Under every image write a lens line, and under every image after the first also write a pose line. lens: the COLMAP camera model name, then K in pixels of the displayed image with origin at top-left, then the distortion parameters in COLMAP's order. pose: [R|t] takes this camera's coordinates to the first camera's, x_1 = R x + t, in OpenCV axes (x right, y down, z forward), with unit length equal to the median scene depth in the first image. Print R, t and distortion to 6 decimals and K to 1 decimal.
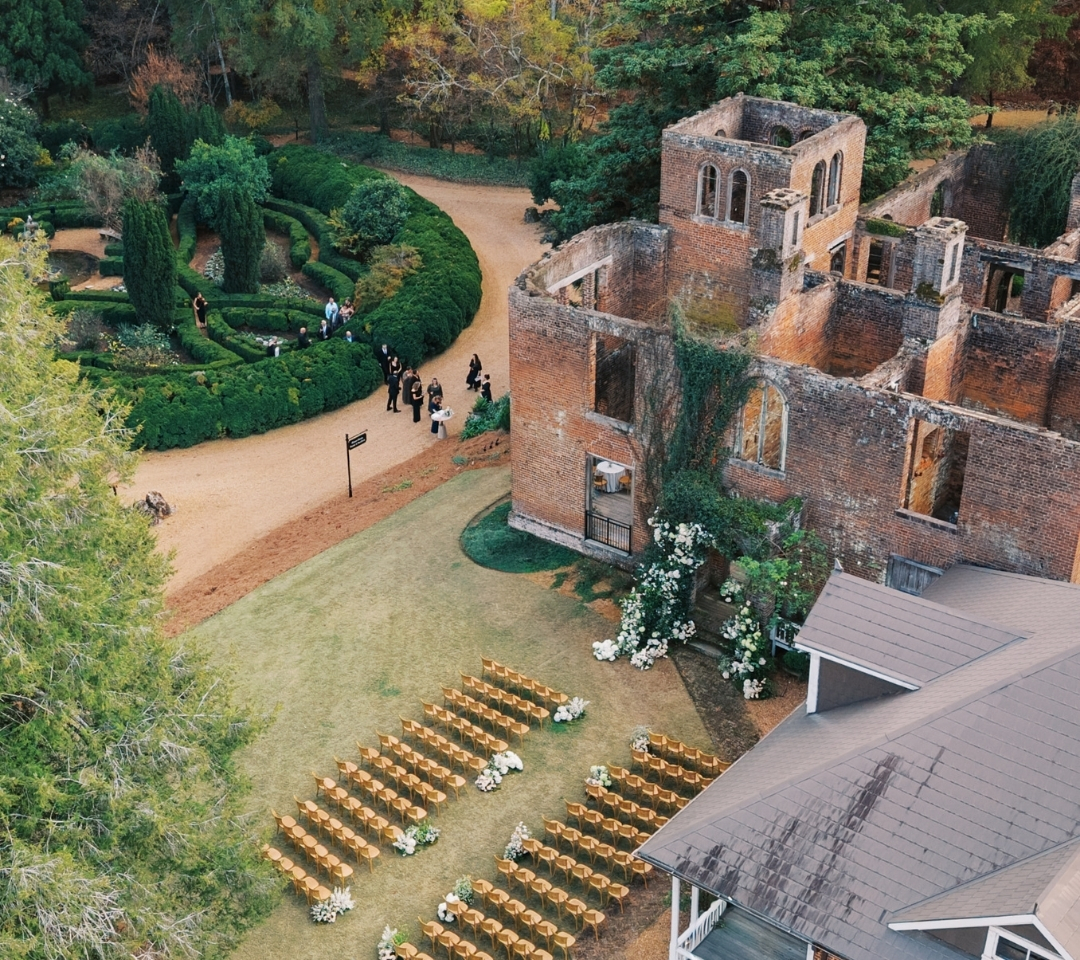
lens RADIAL K [[1308.7, 0, 540.0], [0, 1308.7, 480.0], [0, 0, 1]] dist [0.032832, 0.014521]
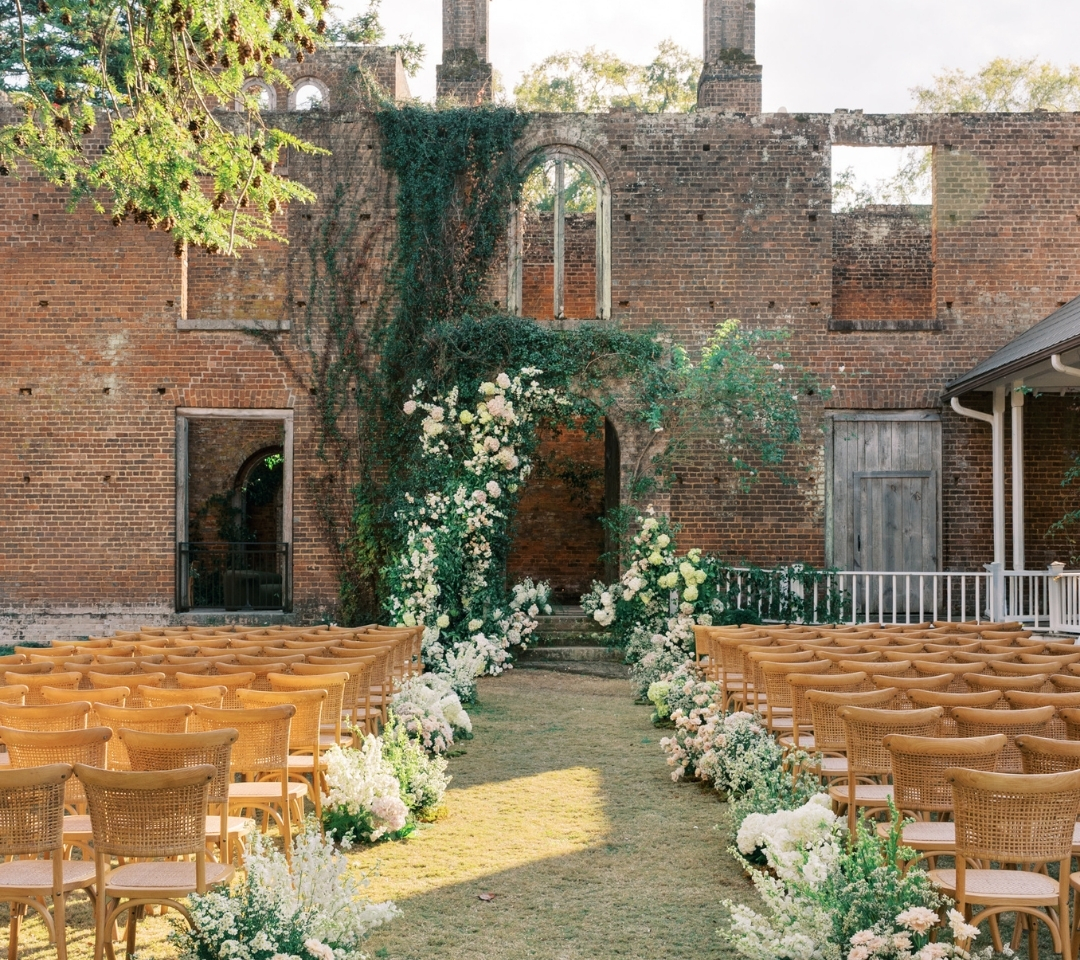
lens RADIAL K [[1308.7, 0, 540.0], [0, 1308.7, 480.0], [0, 0, 1]] dist [0.032832, 0.014521]
pose [[0.810672, -0.002511, 0.585496, -0.163861], [0.269803, 0.889094, -0.369754, 0.253283], [-0.519632, 0.457718, 0.721441, 0.652544]]
